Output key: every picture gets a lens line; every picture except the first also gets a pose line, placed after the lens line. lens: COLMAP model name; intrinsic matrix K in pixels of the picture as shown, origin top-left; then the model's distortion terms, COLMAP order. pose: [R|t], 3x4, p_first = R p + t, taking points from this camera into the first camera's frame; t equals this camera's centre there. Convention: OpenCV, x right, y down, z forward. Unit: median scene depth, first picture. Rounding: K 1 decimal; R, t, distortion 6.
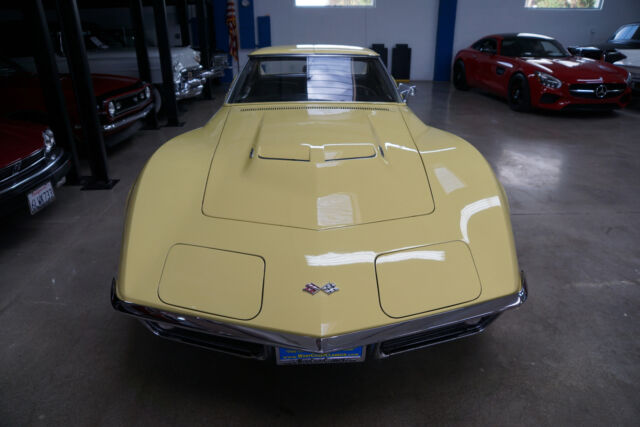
lens RADIAL K [[436.6, 0, 317.3], [0, 436.6, 217.4], [0, 0, 1]] dist [-0.141576, 0.102919]
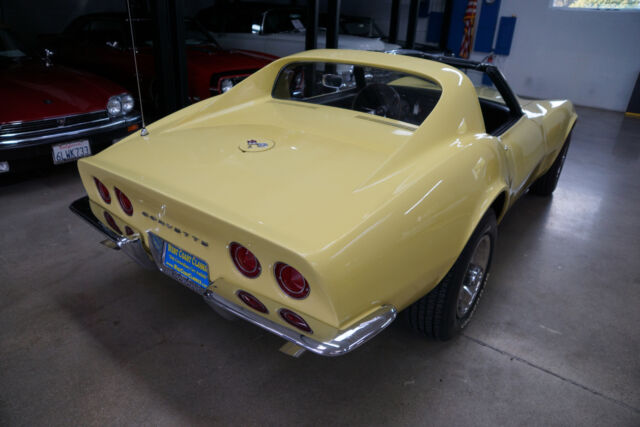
lens RADIAL K [[436.6, 0, 317.3], [0, 436.6, 217.4], [0, 0, 1]] dist [-0.141576, 0.102919]
pose [[0.783728, 0.306863, -0.540006, 0.195632], [-0.303305, 0.947799, 0.098398, -0.070147], [0.542012, 0.086669, 0.835890, 0.151221]]
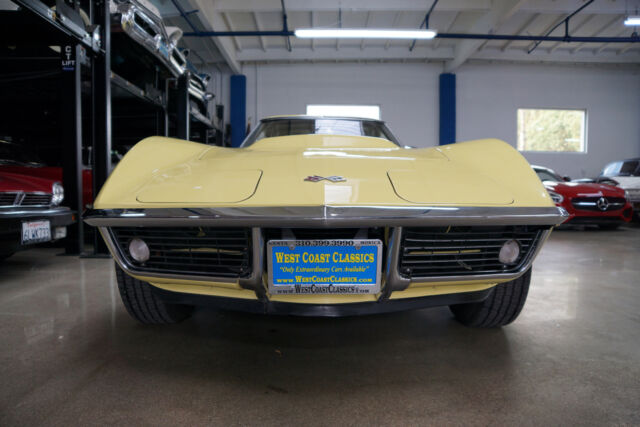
lens RADIAL K [[433.2, 0, 319.2], [0, 433.2, 216.9], [0, 0, 1]] dist [-0.141130, 0.097259]
pose [[0.999712, 0.013989, -0.019492, 0.002267], [-0.019788, 0.940154, -0.340173, 0.088382], [0.013567, 0.340461, 0.940161, 0.040366]]
